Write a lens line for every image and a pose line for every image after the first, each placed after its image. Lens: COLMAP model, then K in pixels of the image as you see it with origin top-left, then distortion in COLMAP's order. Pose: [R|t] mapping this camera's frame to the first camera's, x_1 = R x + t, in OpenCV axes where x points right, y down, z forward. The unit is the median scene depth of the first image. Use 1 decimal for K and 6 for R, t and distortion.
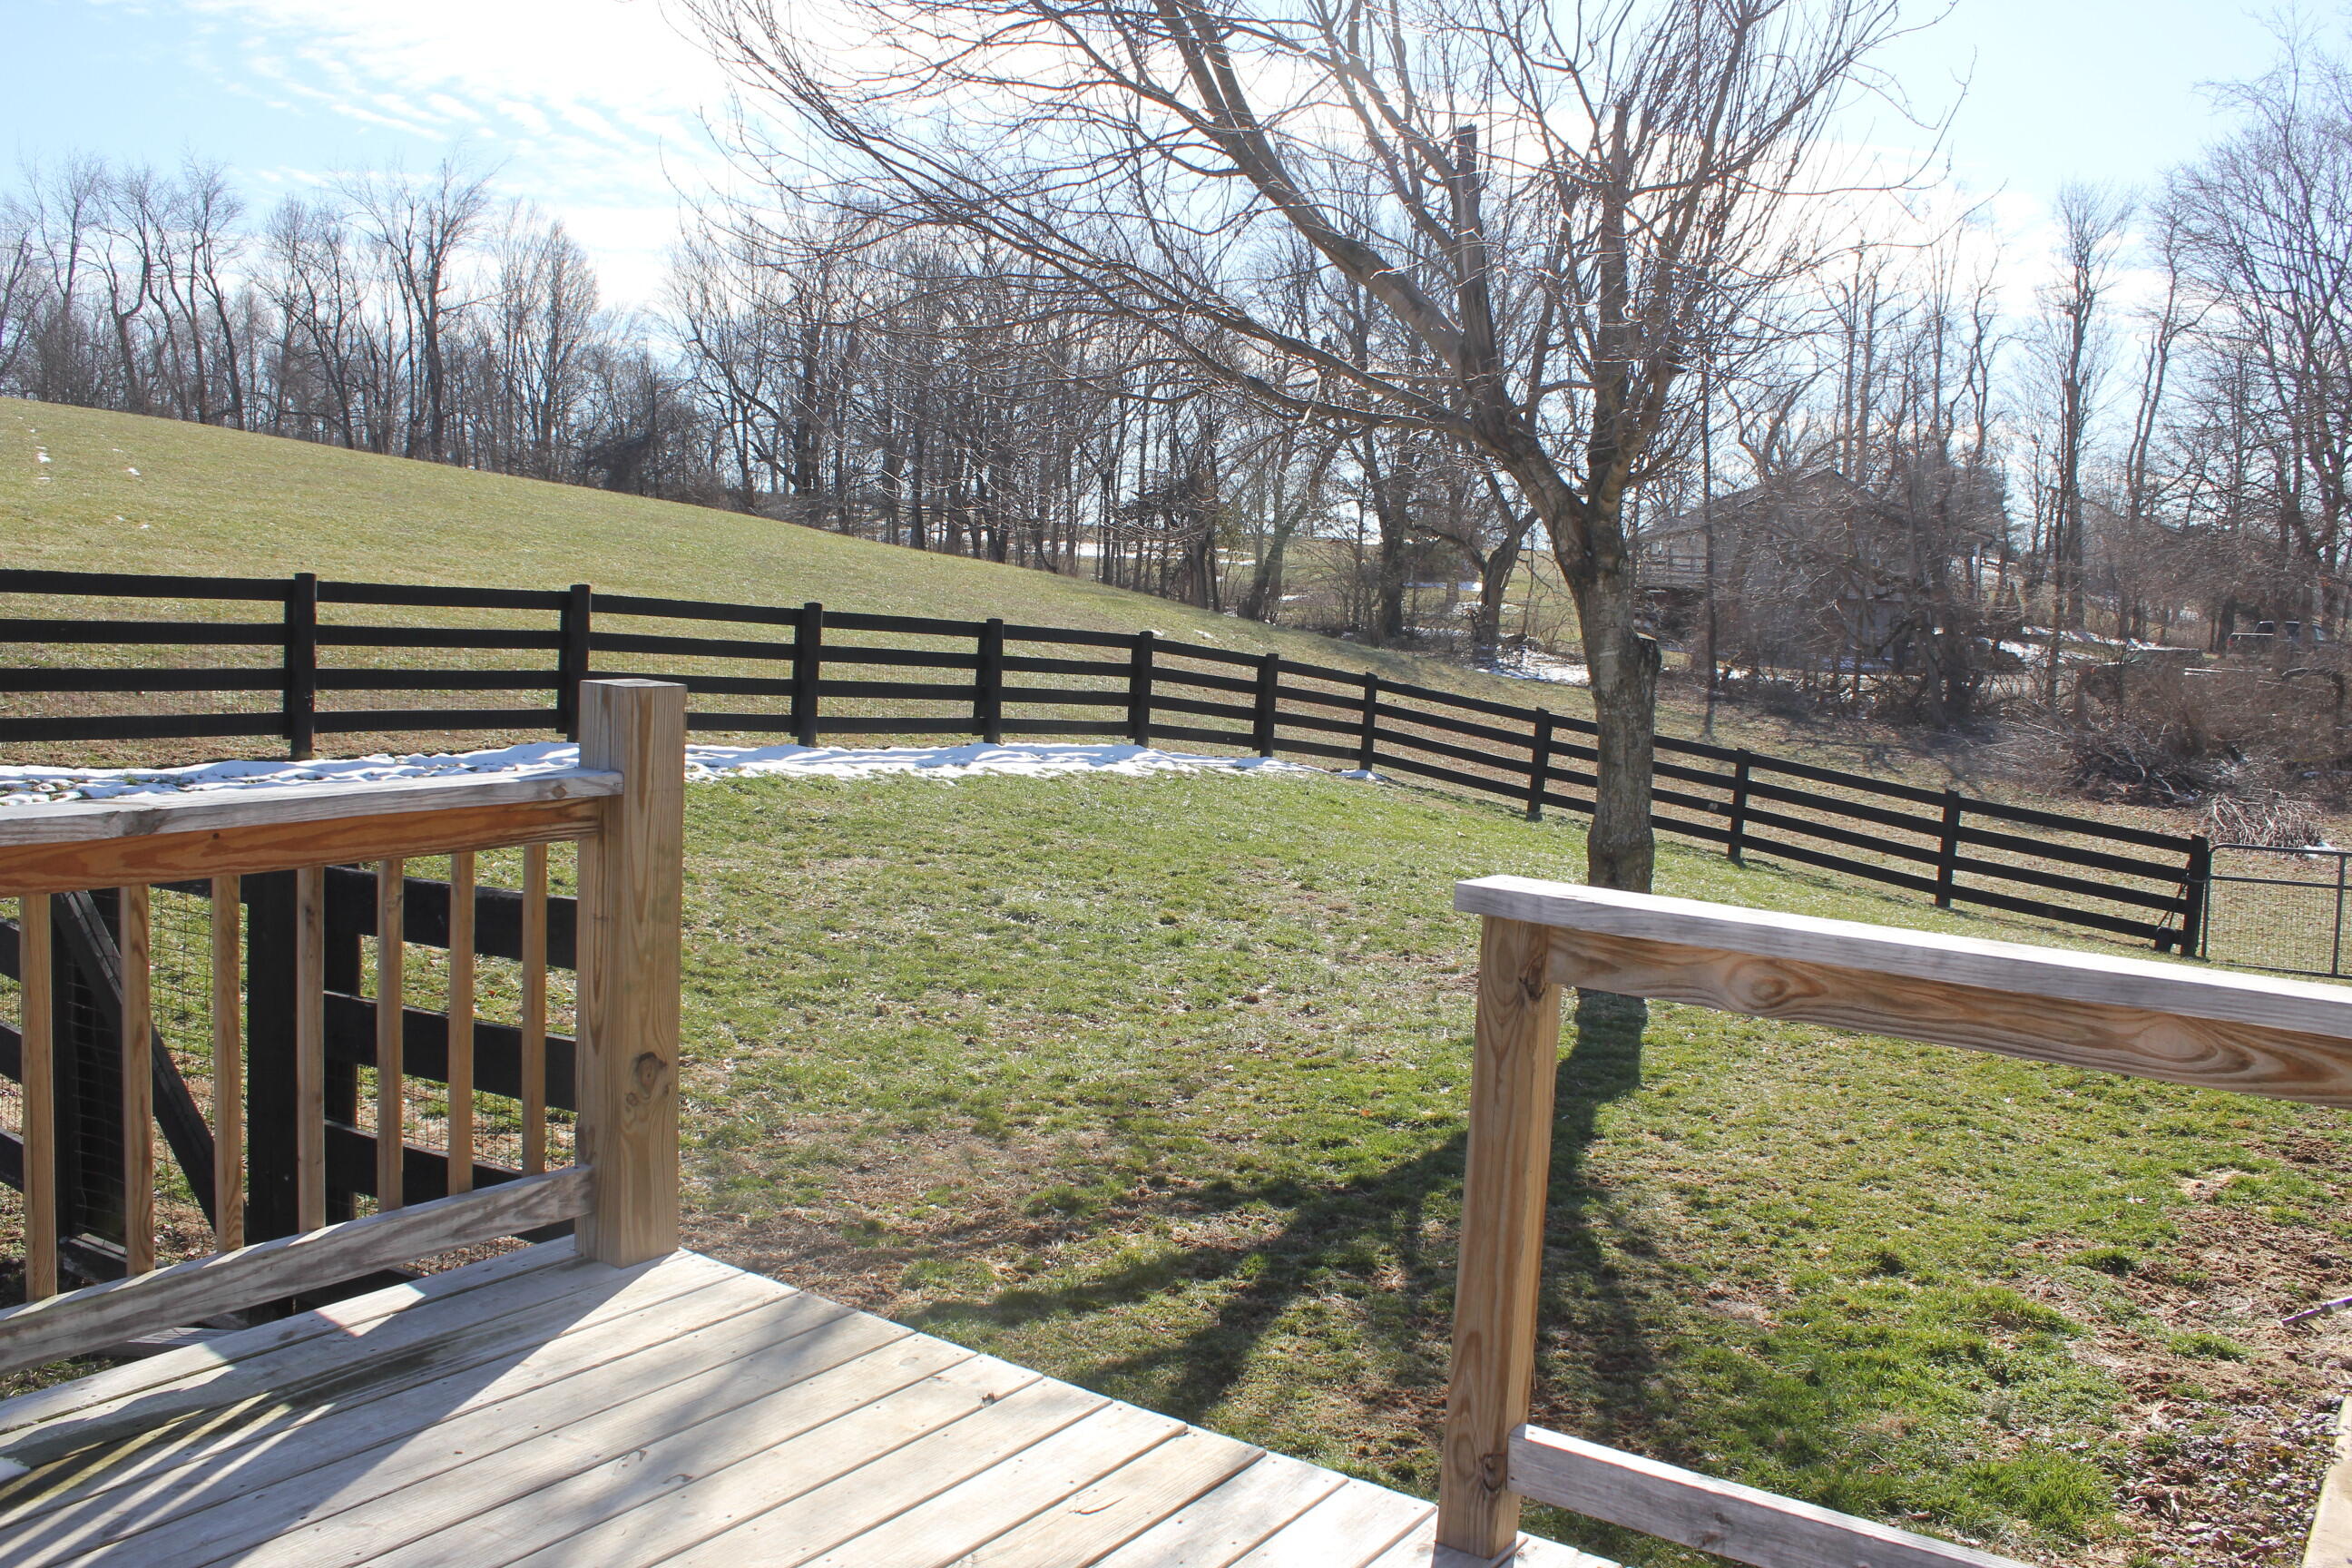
lens RADIAL K [[1983.2, 0, 1176.0], [0, 1983.2, 784.0], [0, 0, 1]] dist [-0.135532, 0.102810]
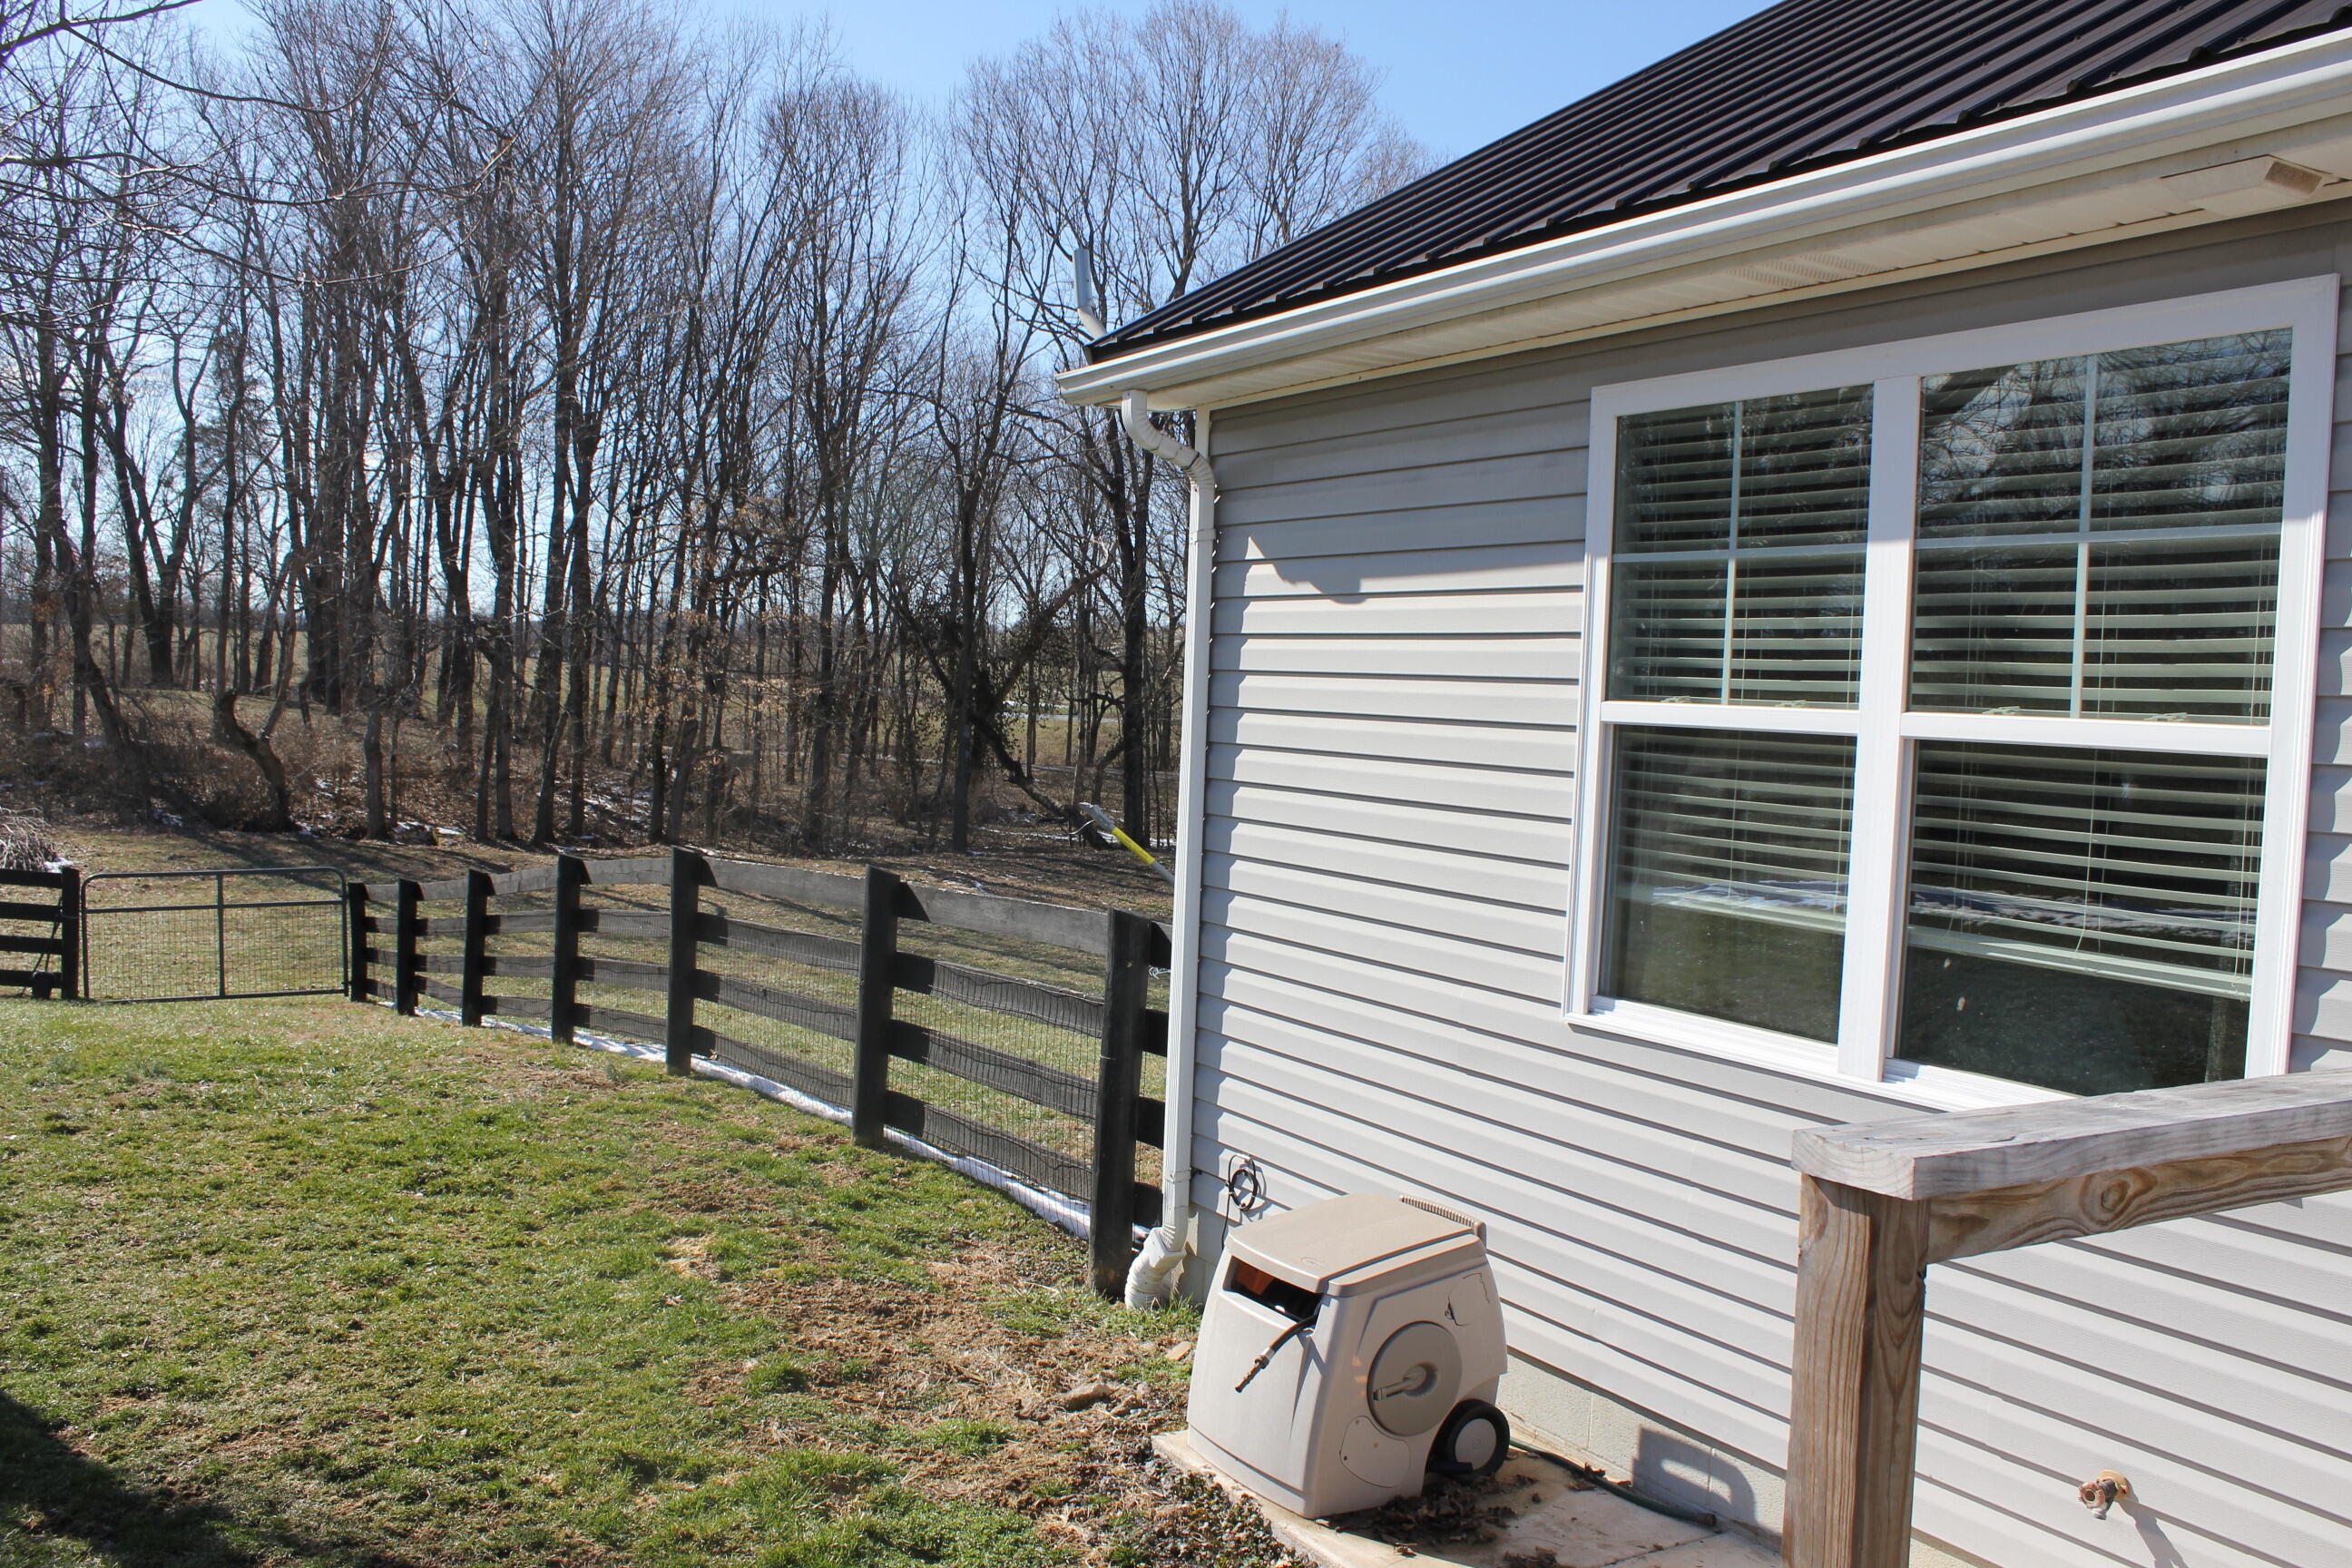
lens RADIAL K [[1983.2, 0, 1176.0], [0, 1983.2, 784.0], [0, 0, 1]] dist [-0.135532, 0.102810]
pose [[0.425785, -0.060180, 0.902821, -0.225265], [0.061664, 0.997396, 0.037402, -0.048228], [-0.902721, 0.039747, 0.428387, 0.395625]]
